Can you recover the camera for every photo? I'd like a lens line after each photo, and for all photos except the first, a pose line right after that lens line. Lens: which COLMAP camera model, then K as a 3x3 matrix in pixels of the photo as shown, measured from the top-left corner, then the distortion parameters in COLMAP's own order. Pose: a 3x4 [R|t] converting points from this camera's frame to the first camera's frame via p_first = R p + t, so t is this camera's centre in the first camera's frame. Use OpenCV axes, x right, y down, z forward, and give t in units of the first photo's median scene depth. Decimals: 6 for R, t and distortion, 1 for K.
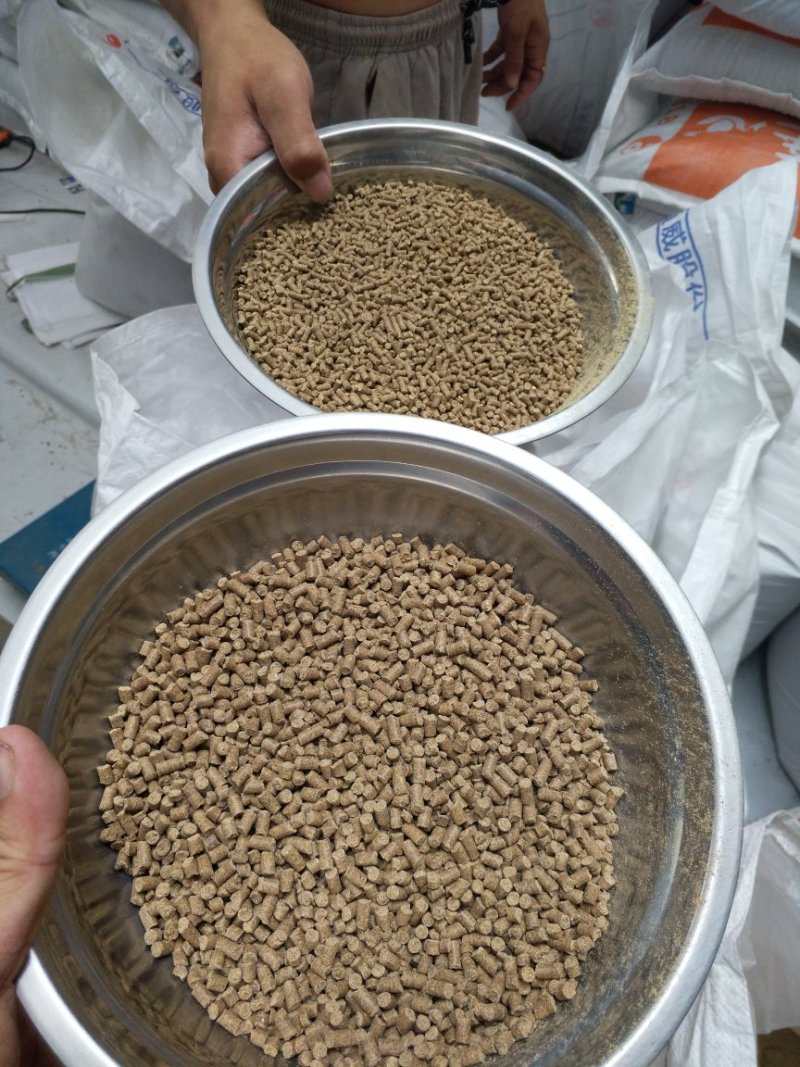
lens RADIAL K [[801.5, 0, 400.0], [0, 801.5, 533.5], [0, 0, 1]] dist [-0.001732, -0.001920]
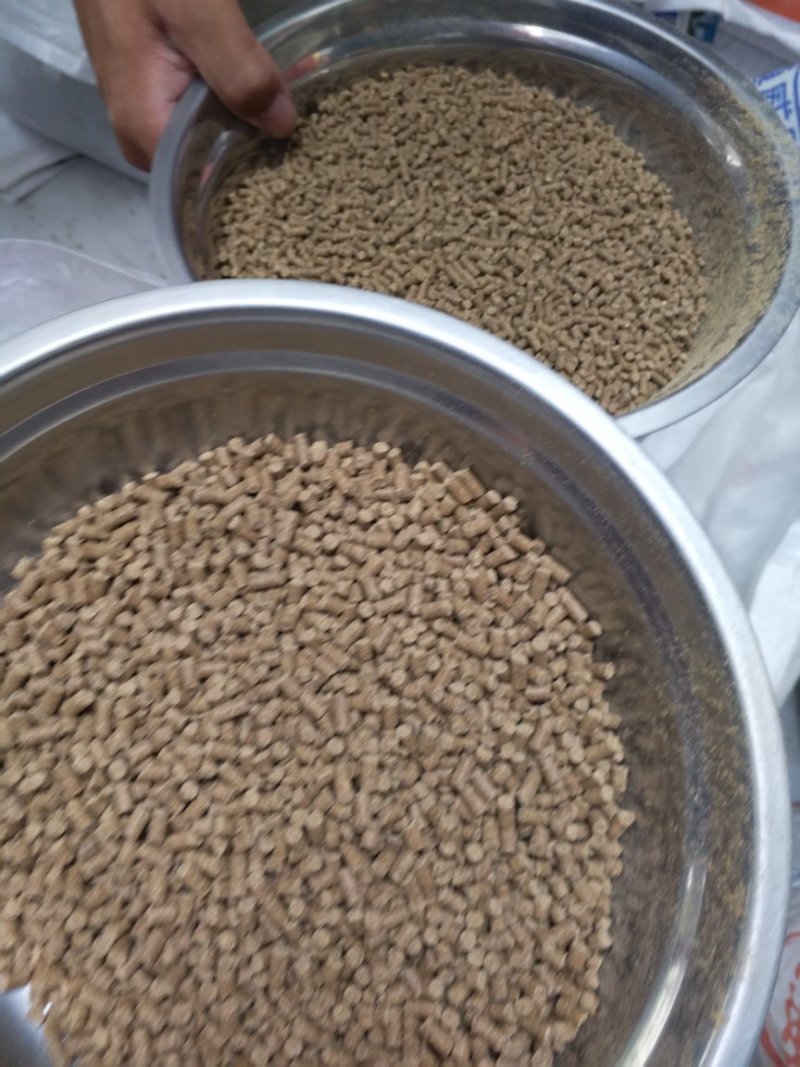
lens RADIAL K [[801.5, 0, 400.0], [0, 801.5, 533.5], [0, 0, 1]] dist [-0.001732, -0.001920]
pose [[0.994355, 0.095104, 0.047042, -0.005152], [-0.102108, 0.978237, 0.180629, -0.065263], [-0.028839, -0.184413, 0.982426, 0.289808]]
